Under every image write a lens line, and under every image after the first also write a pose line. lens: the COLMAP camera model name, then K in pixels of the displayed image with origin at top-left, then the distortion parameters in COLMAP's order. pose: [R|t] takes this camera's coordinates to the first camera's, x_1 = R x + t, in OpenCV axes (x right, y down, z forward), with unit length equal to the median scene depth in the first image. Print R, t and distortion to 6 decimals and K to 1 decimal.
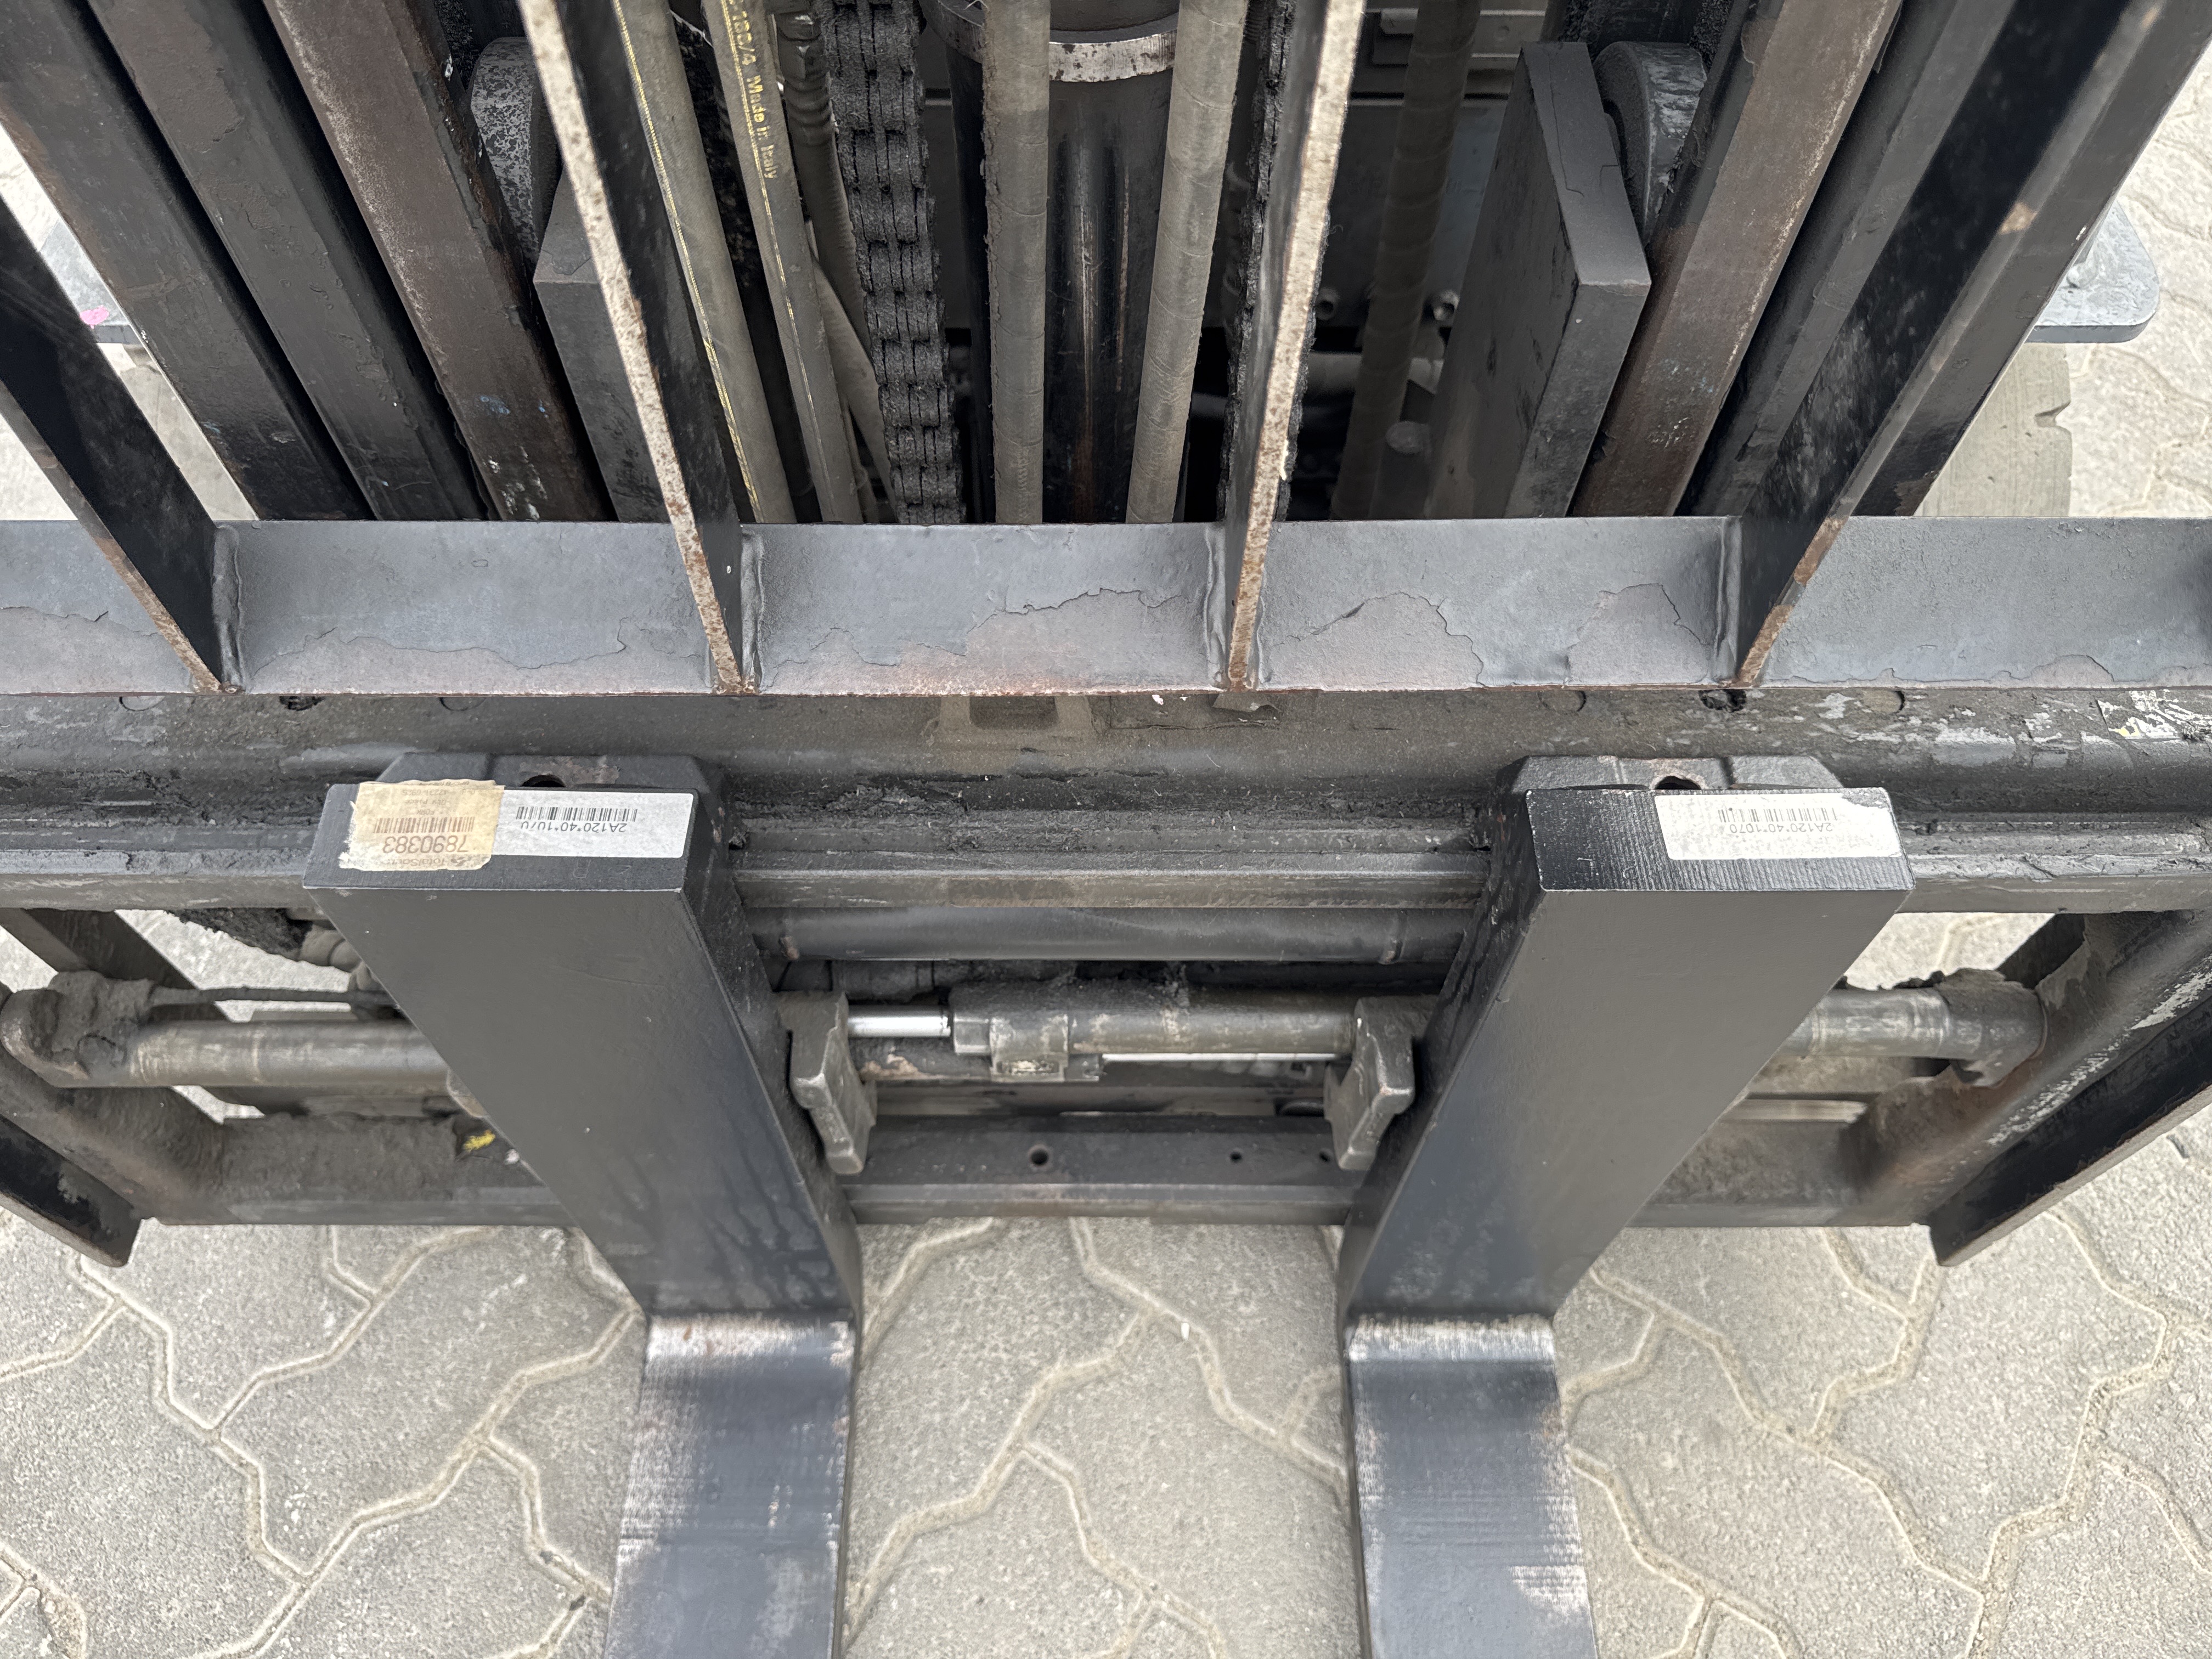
lens RADIAL K [[1605.1, 0, 1103.2], [0, 1605.1, 837.8], [0, 0, 1]] dist [0.120109, -0.237923]
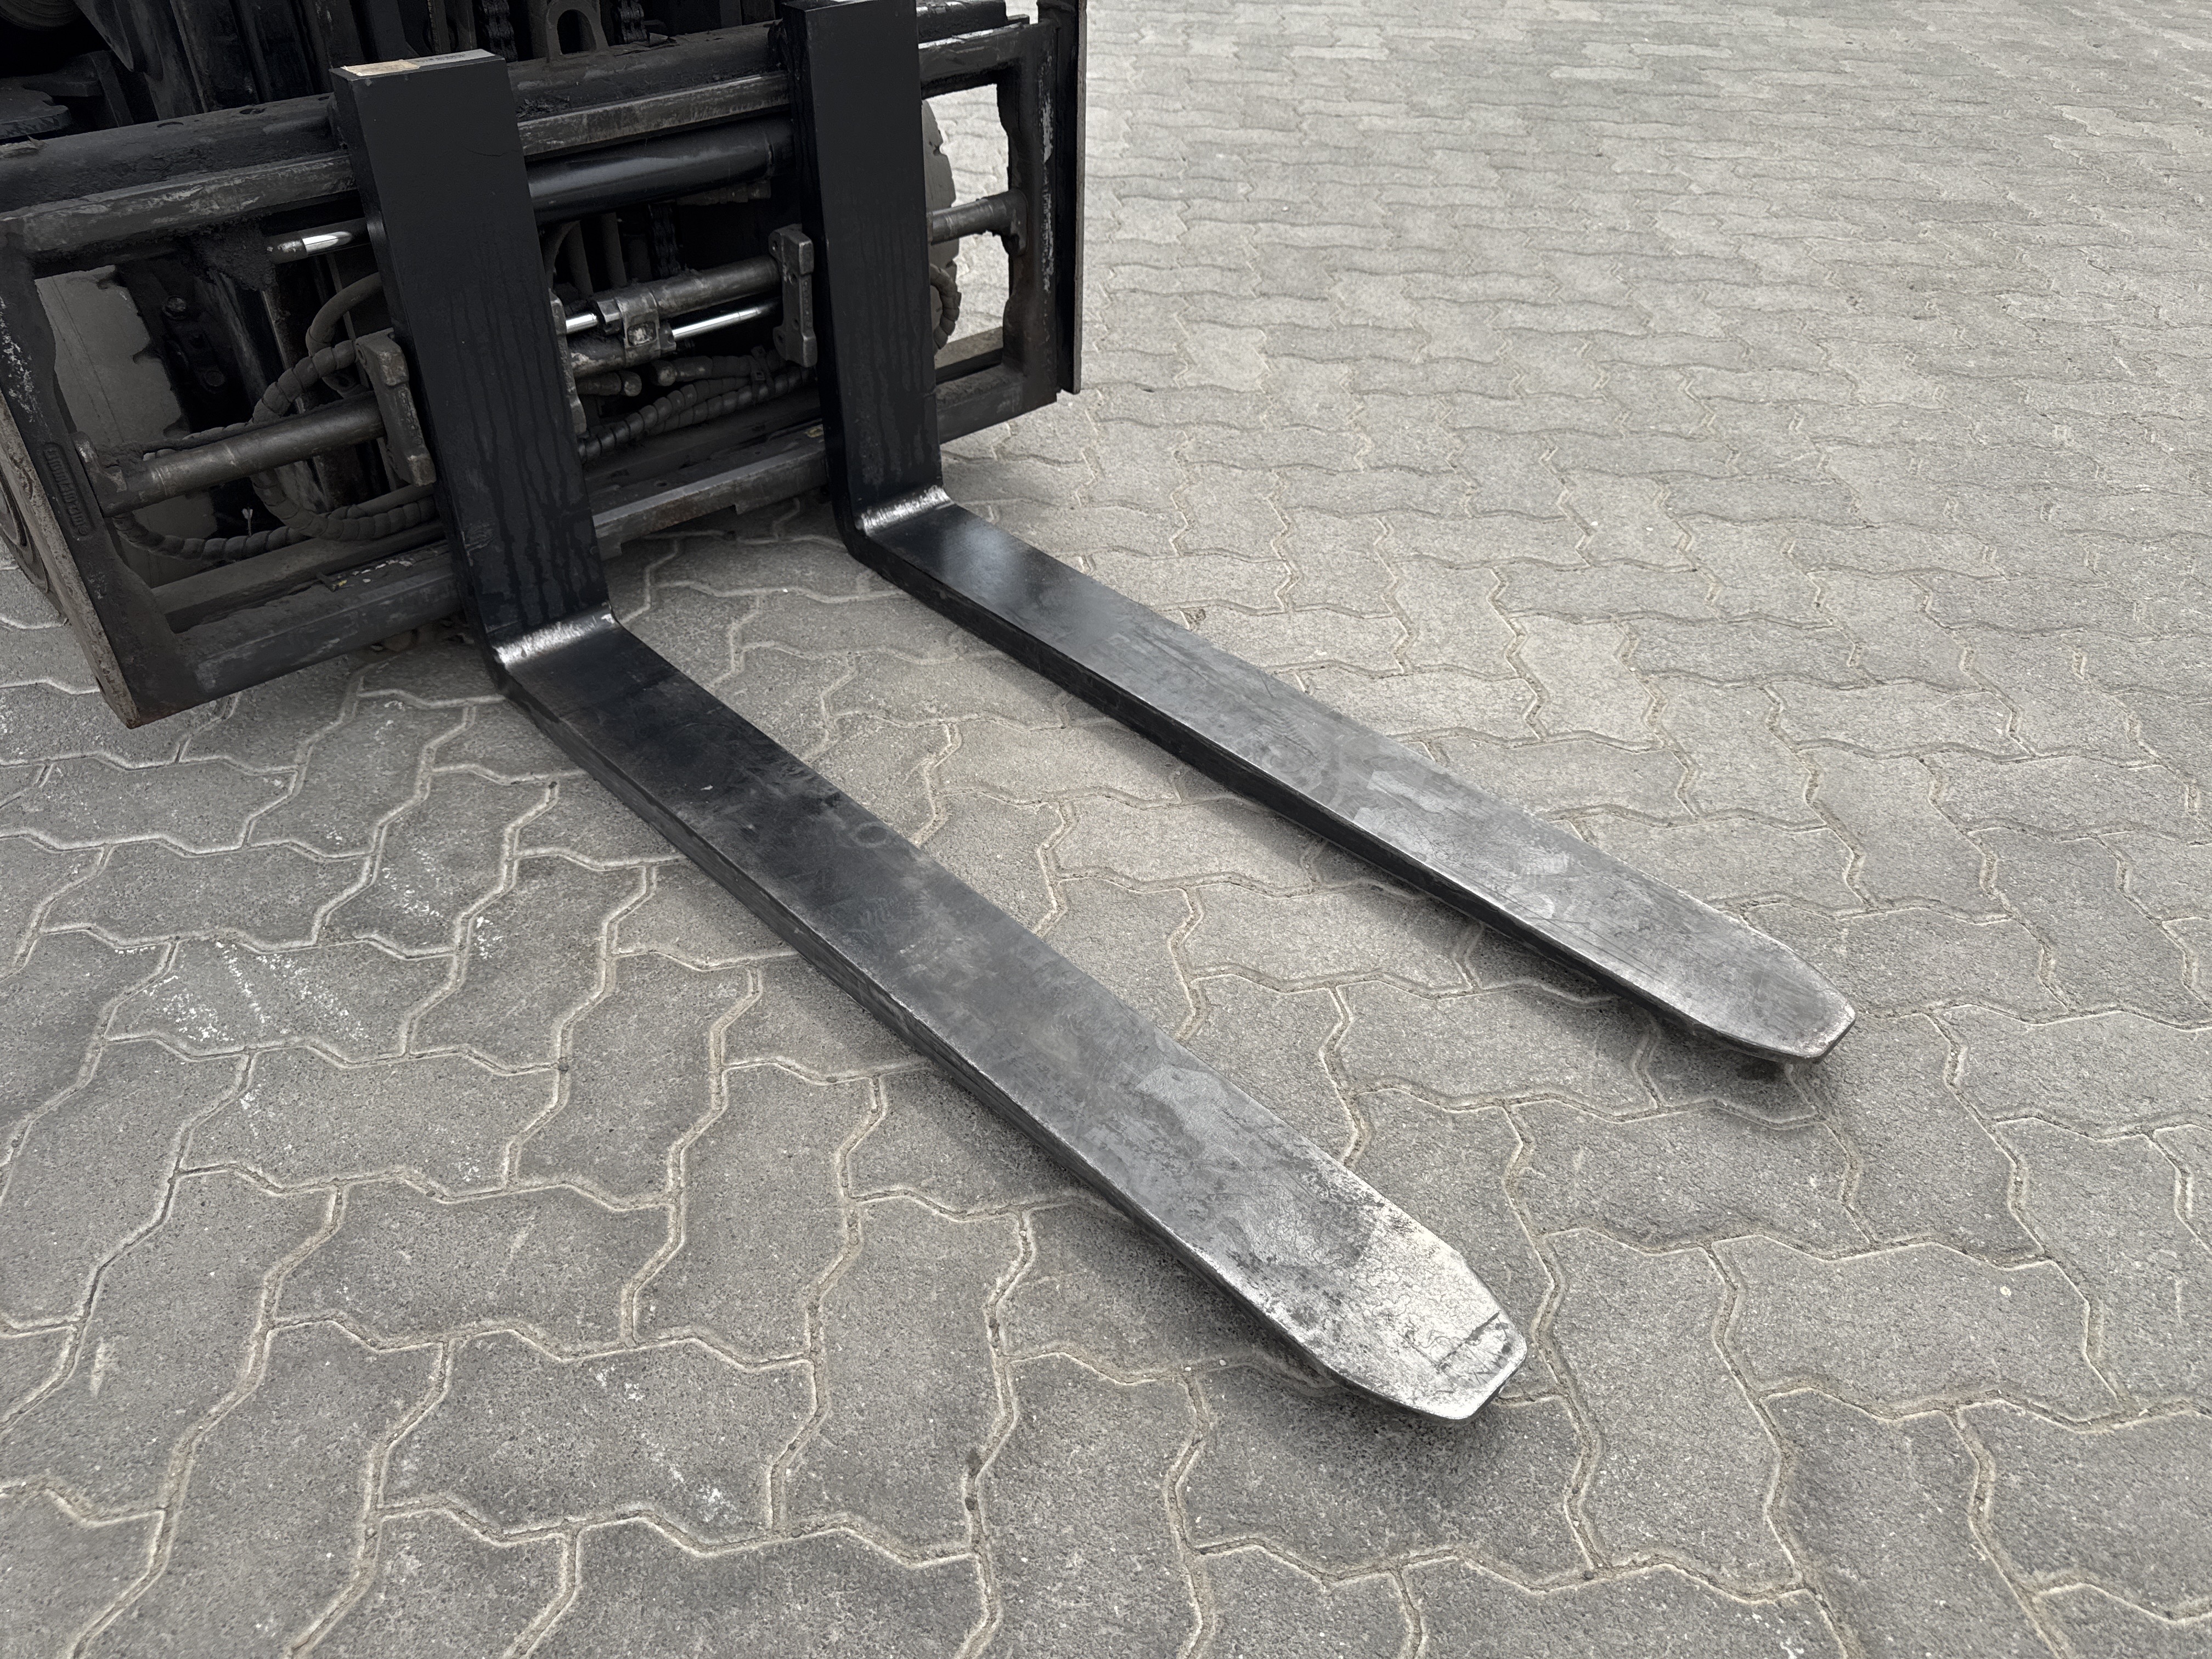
lens RADIAL K [[1605.1, 0, 1103.2], [0, 1605.1, 837.8], [0, 0, 1]] dist [0.120109, -0.237923]
pose [[0.737428, -0.412022, 0.535199, -0.923965], [0.567332, 0.807838, -0.159789, 1.245389], [-0.366517, 0.421469, 0.829475, -0.564266]]
